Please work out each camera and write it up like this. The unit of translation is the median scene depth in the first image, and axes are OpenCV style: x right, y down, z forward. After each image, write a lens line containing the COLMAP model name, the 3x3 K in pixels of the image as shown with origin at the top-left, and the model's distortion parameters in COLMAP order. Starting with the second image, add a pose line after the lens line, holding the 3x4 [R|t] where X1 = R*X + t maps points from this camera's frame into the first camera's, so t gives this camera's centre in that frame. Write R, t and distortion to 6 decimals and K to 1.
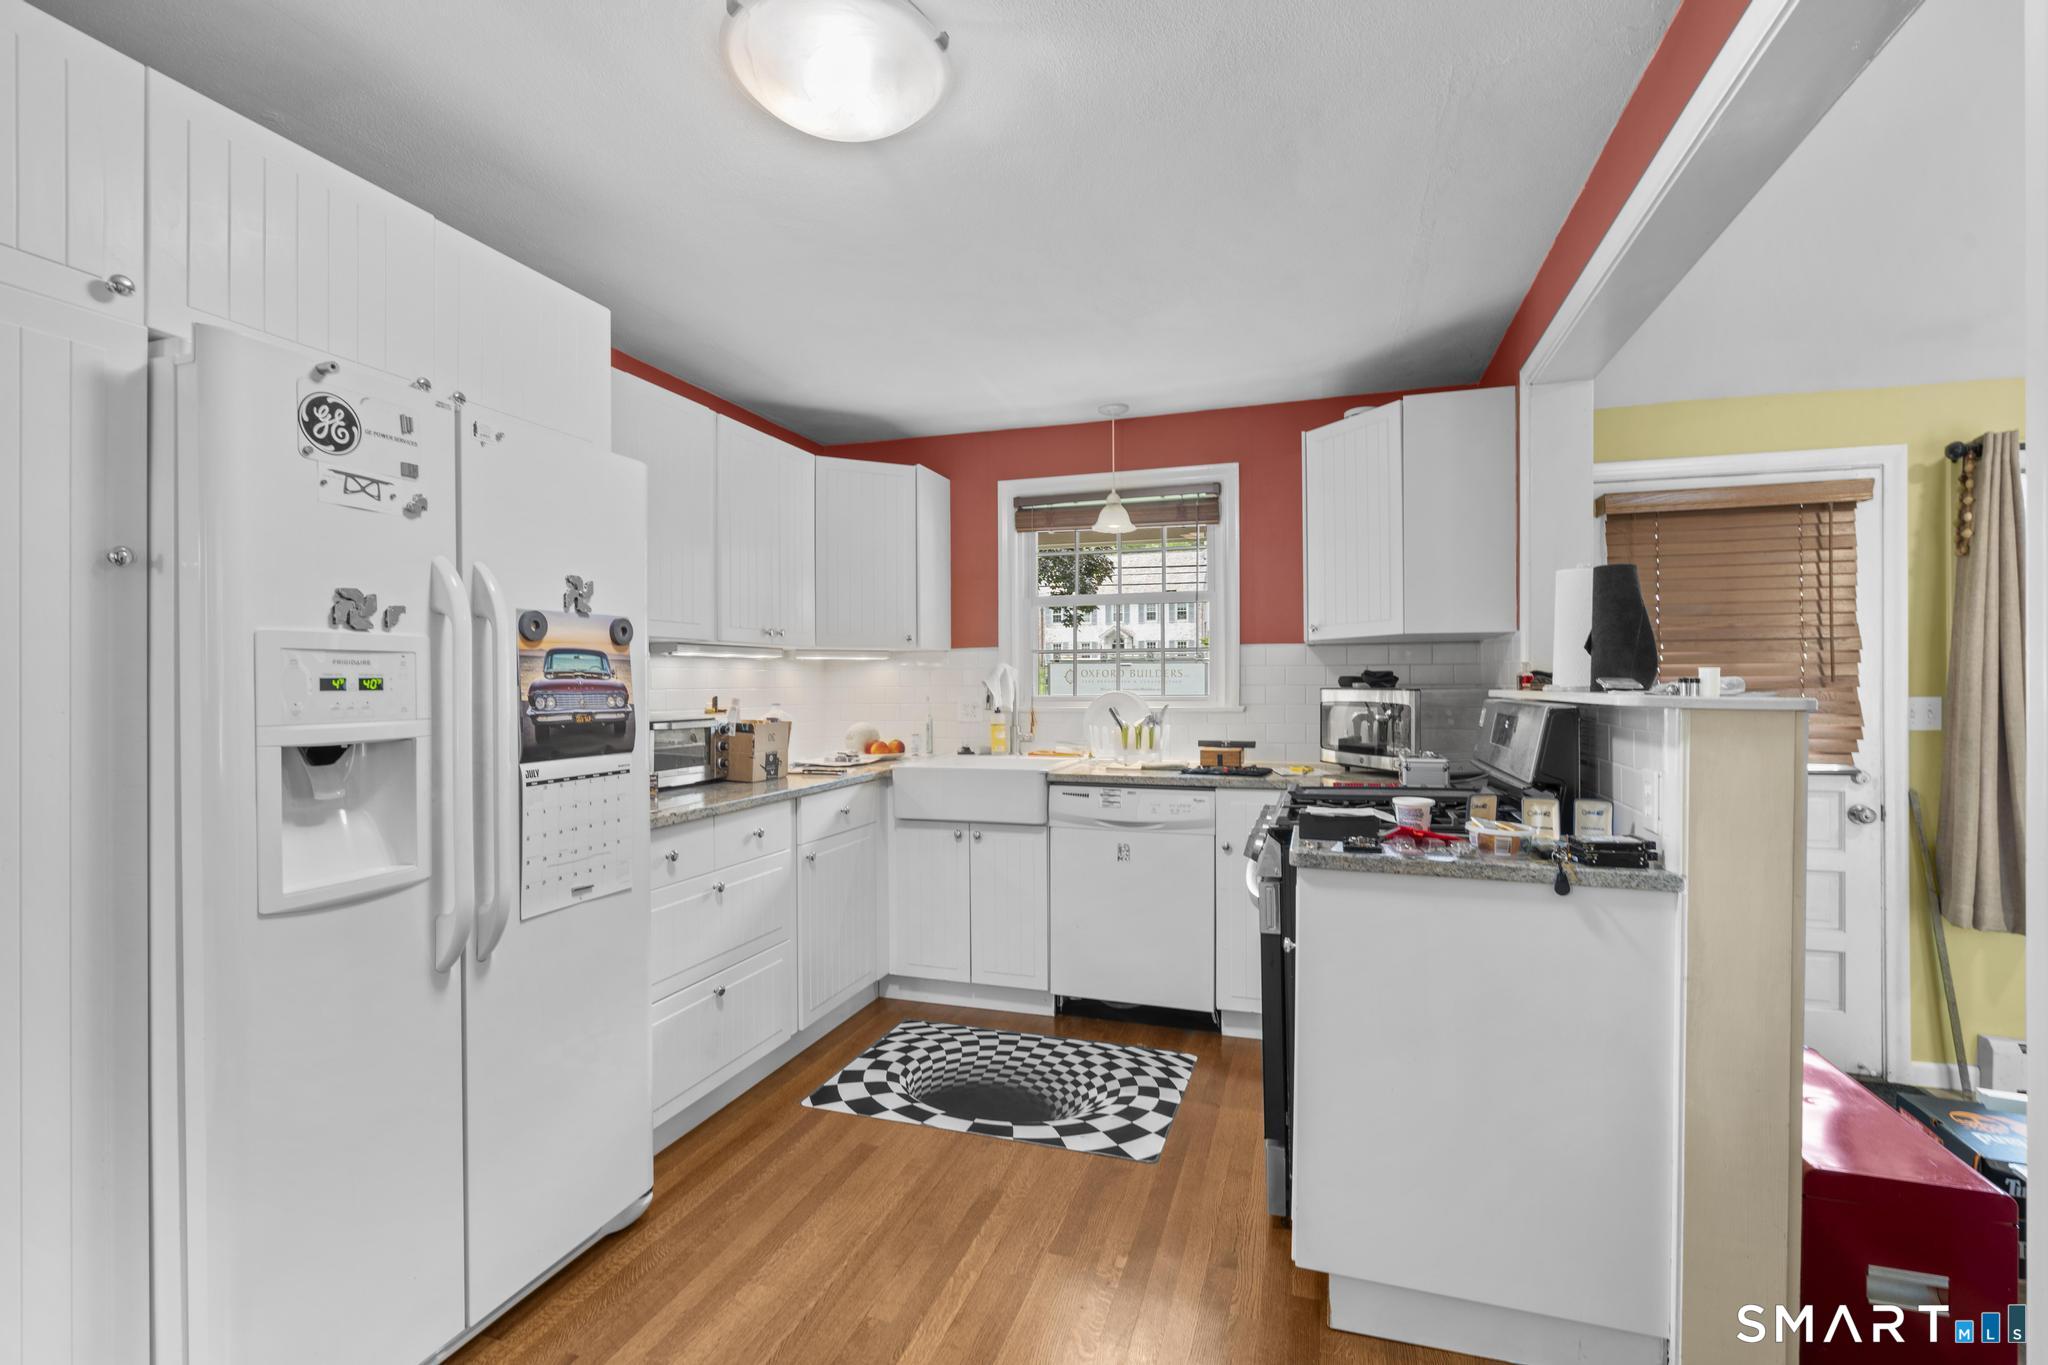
lens RADIAL K [[921.0, 0, 1024.0], [0, 921.0, 682.5], [0, 0, 1]] dist [-0.001651, 0.000315]
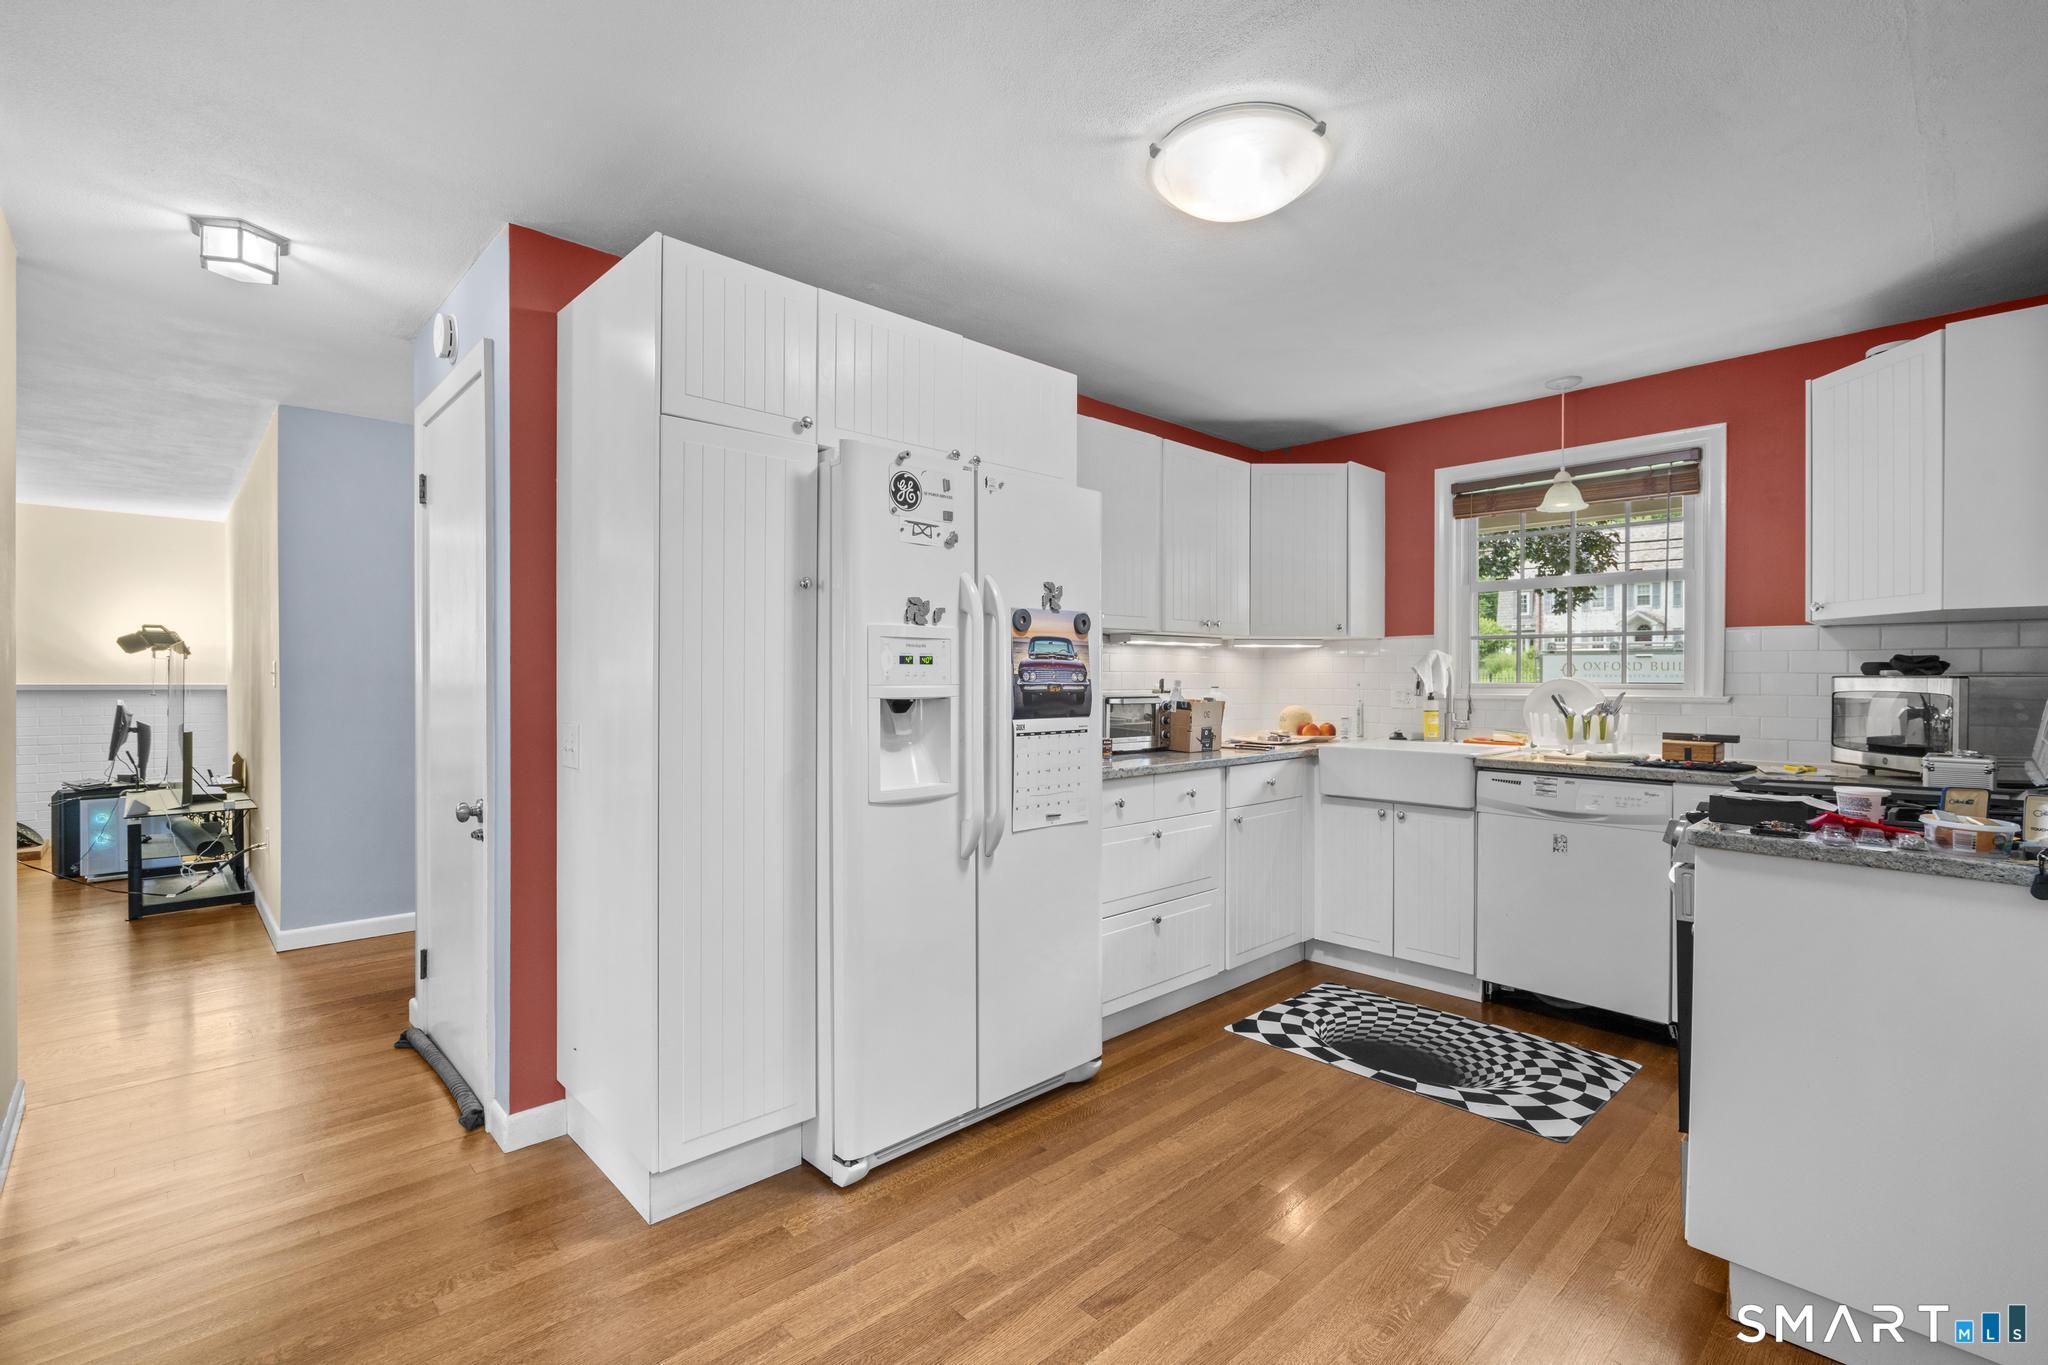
lens RADIAL K [[921.0, 0, 1024.0], [0, 921.0, 682.5], [0, 0, 1]] dist [-0.001651, 0.000315]
pose [[0.879051, 0.010686, -0.476608, 0.078648], [-0.007737, 0.999937, 0.008150, 0.012698], [0.476665, -0.003477, 0.879078, -0.129910]]
